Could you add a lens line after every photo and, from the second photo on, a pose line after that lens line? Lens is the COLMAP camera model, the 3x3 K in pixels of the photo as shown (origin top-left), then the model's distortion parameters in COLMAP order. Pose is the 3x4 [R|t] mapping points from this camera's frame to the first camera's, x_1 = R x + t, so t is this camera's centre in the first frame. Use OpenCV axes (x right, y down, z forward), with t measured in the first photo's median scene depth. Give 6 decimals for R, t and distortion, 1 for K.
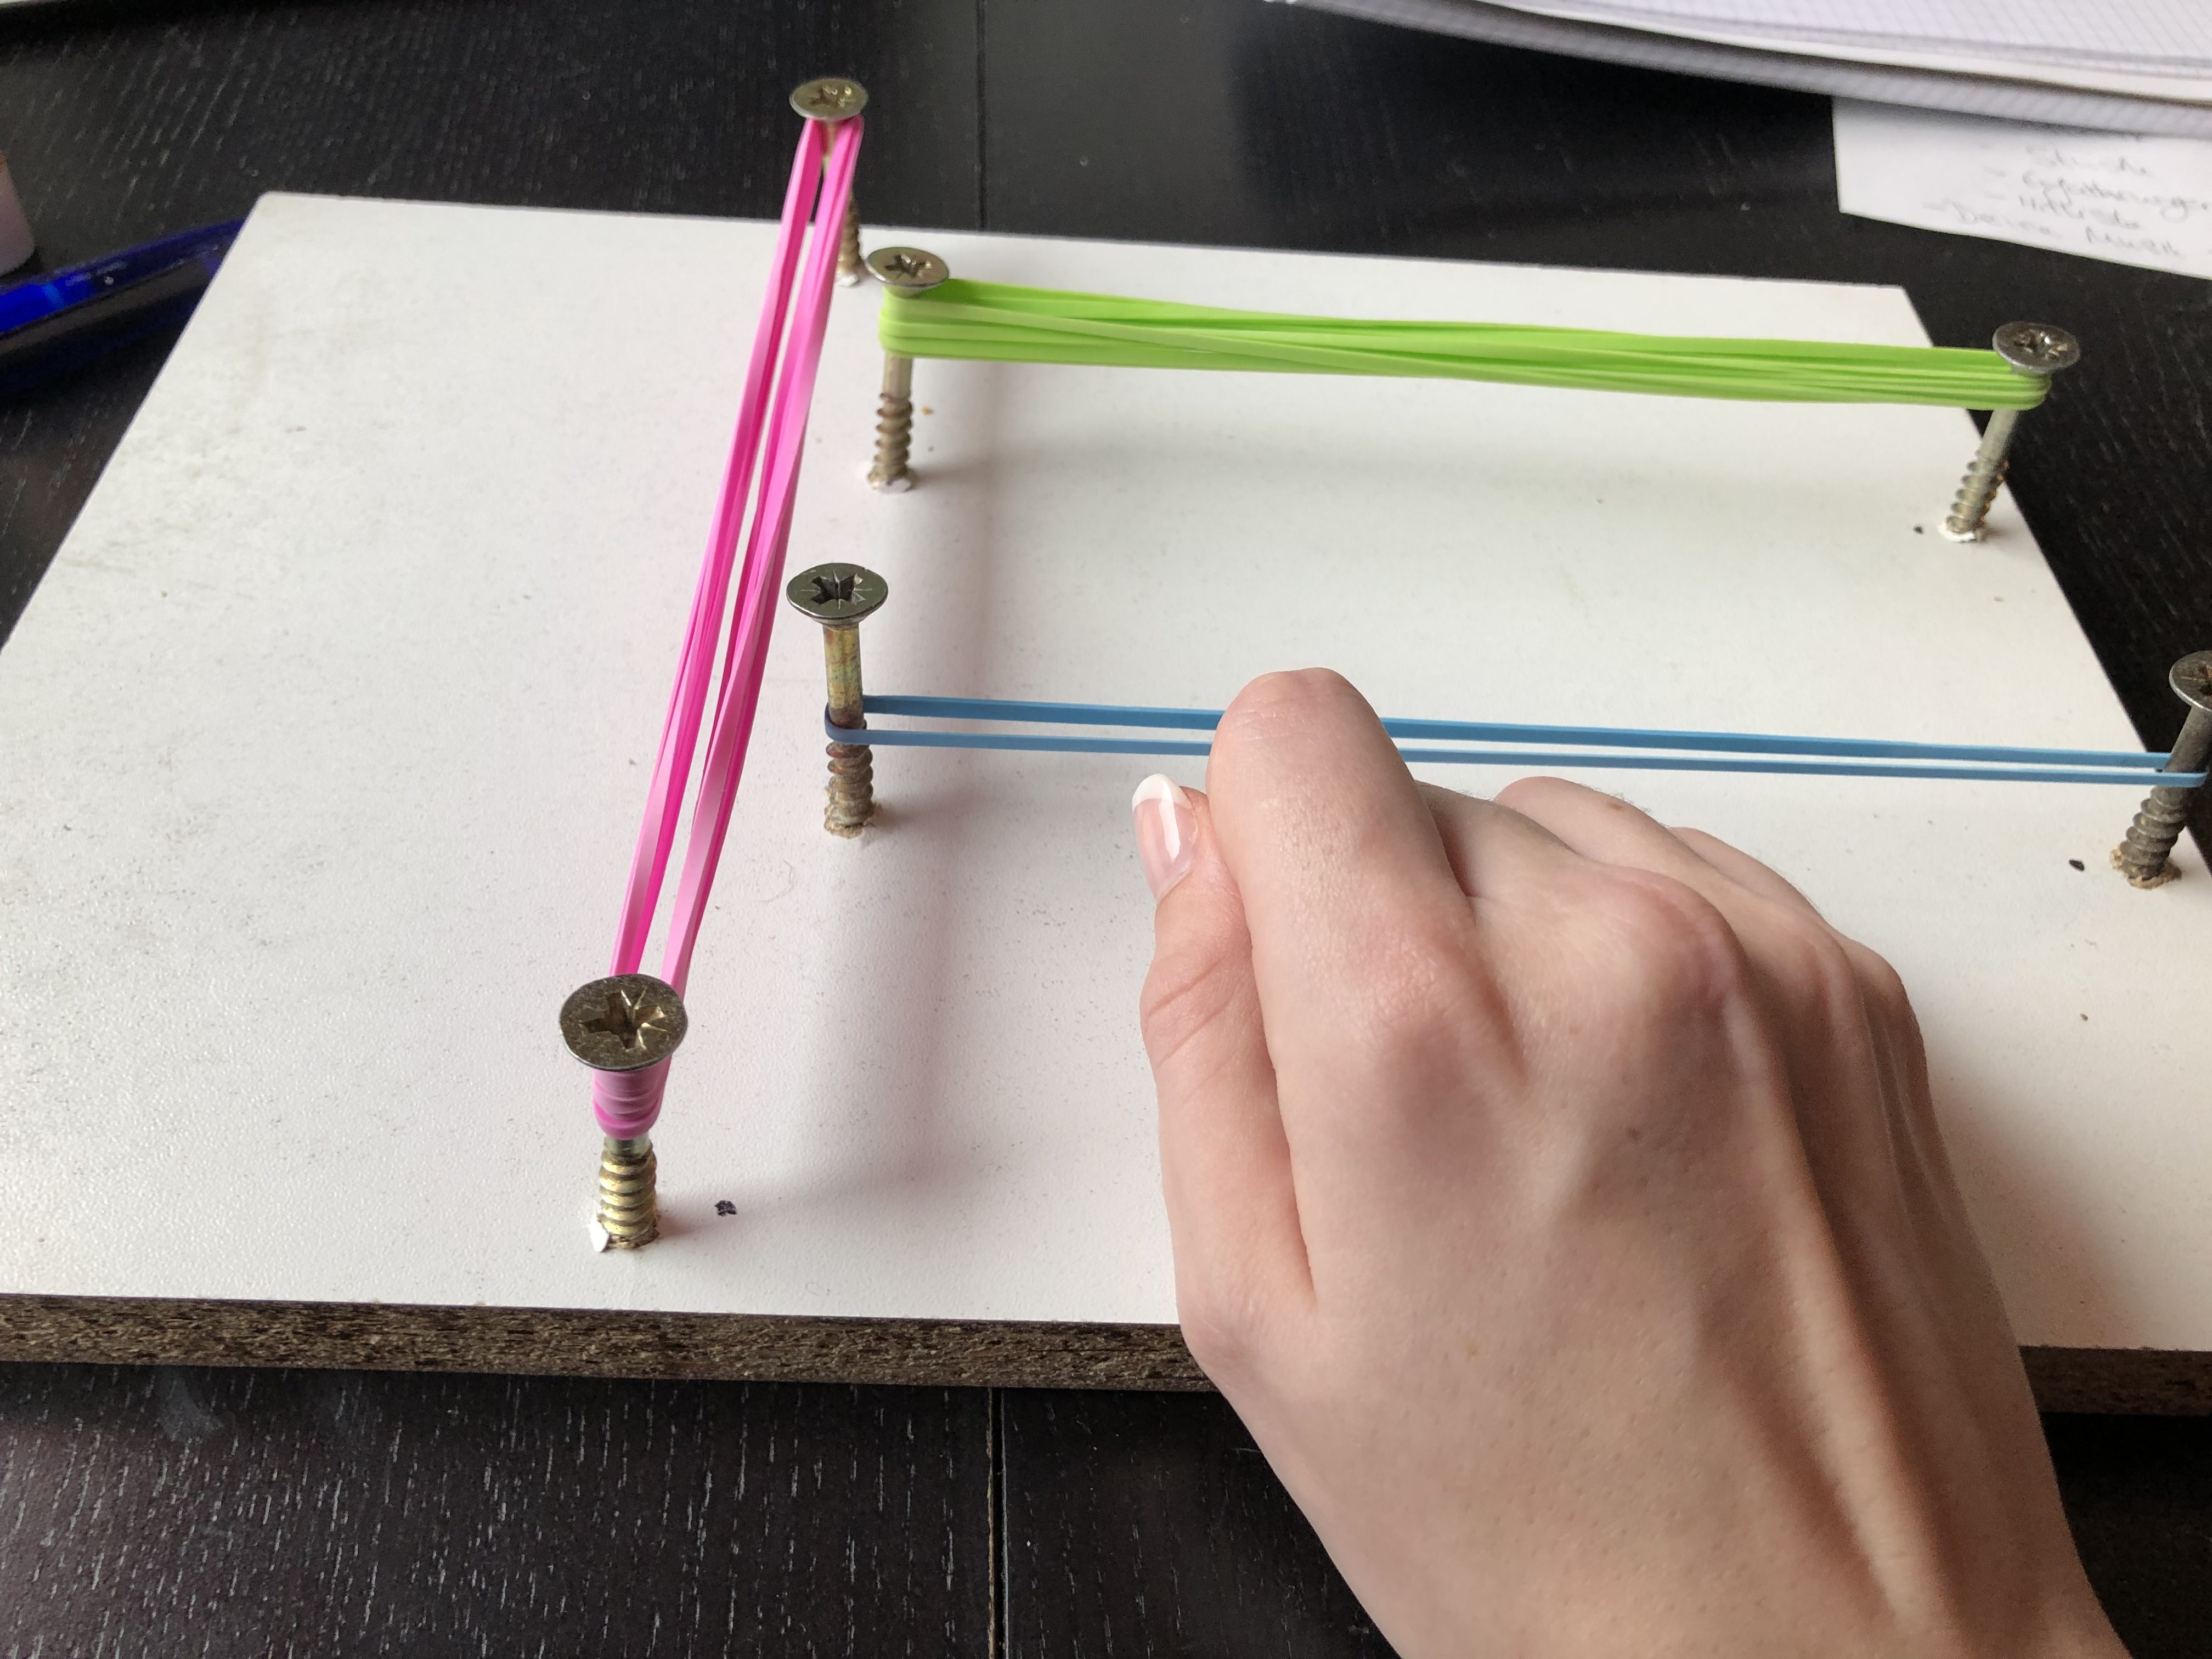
lens RADIAL K [[1830.5, 0, 1106.0], [0, 1830.5, 829.5], [0, 0, 1]] dist [-0.005918, 0.004013]
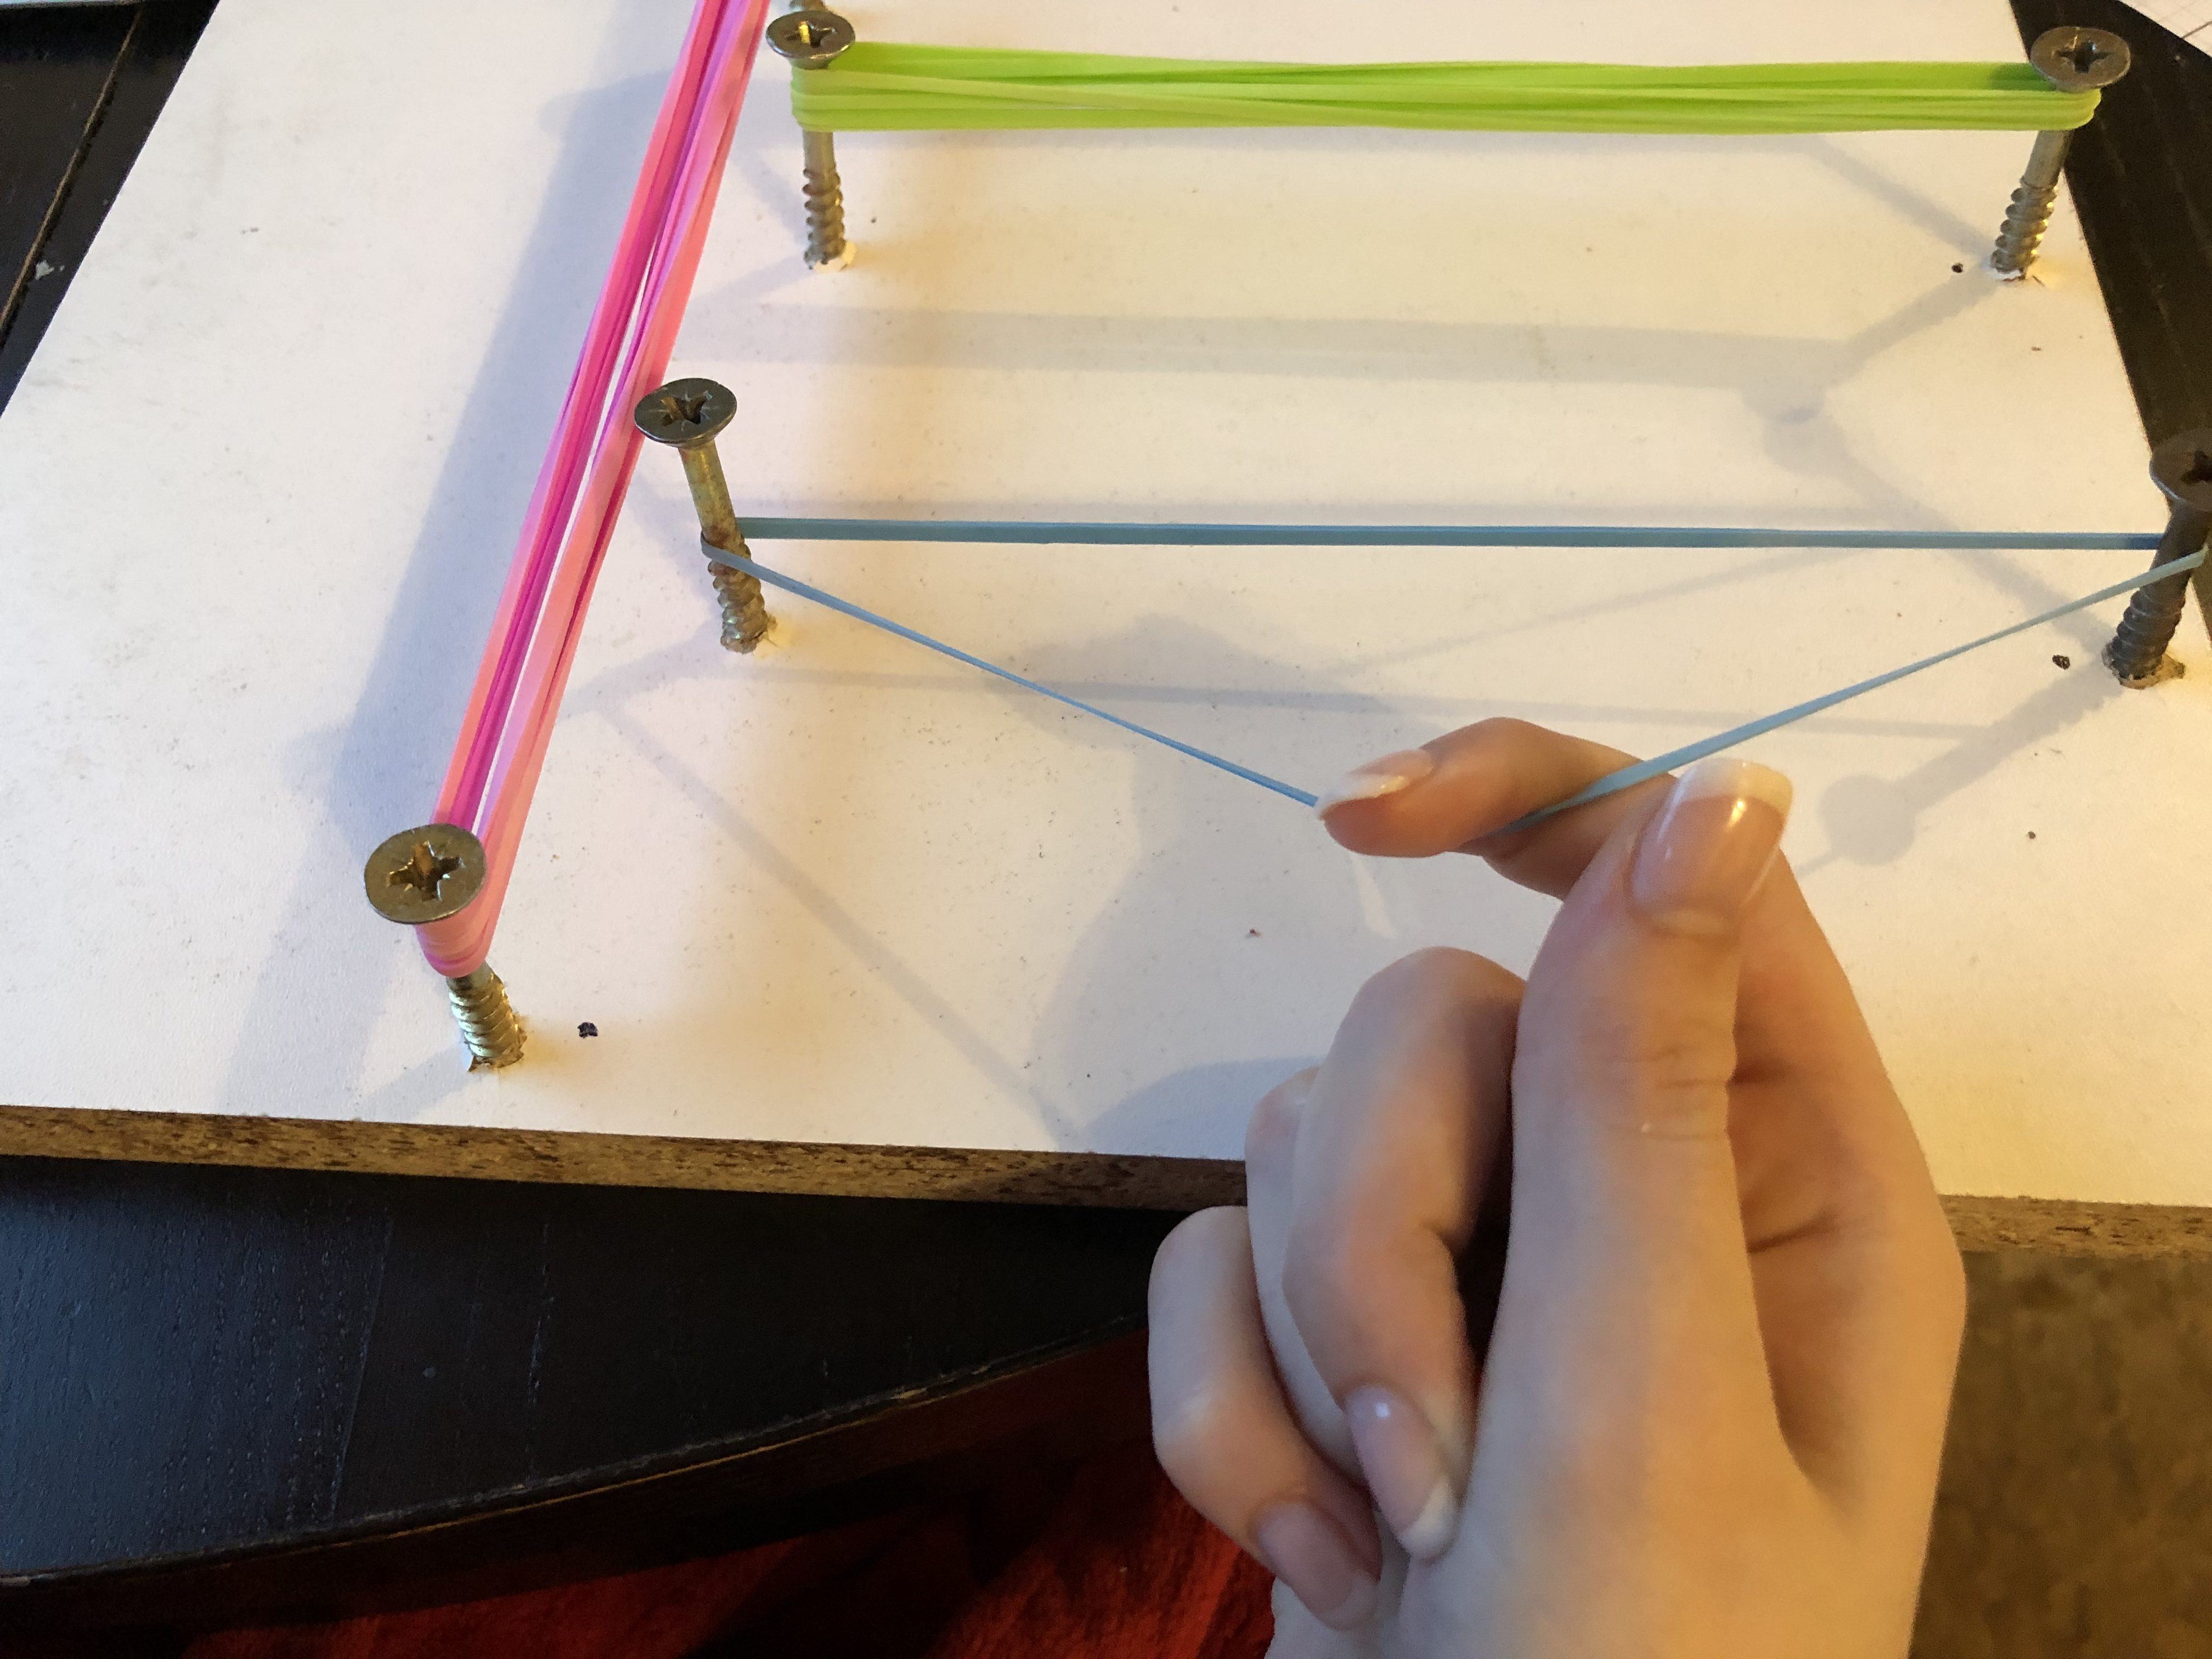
lens RADIAL K [[1830.5, 0, 1106.0], [0, 1830.5, 829.5], [0, 0, 1]] dist [-0.005918, 0.004013]
pose [[0.990935, 0.003012, -0.134305, 0.204369], [0.019406, 0.986053, 0.165297, -0.065869], [0.132930, -0.166405, 0.977056, 0.035504]]
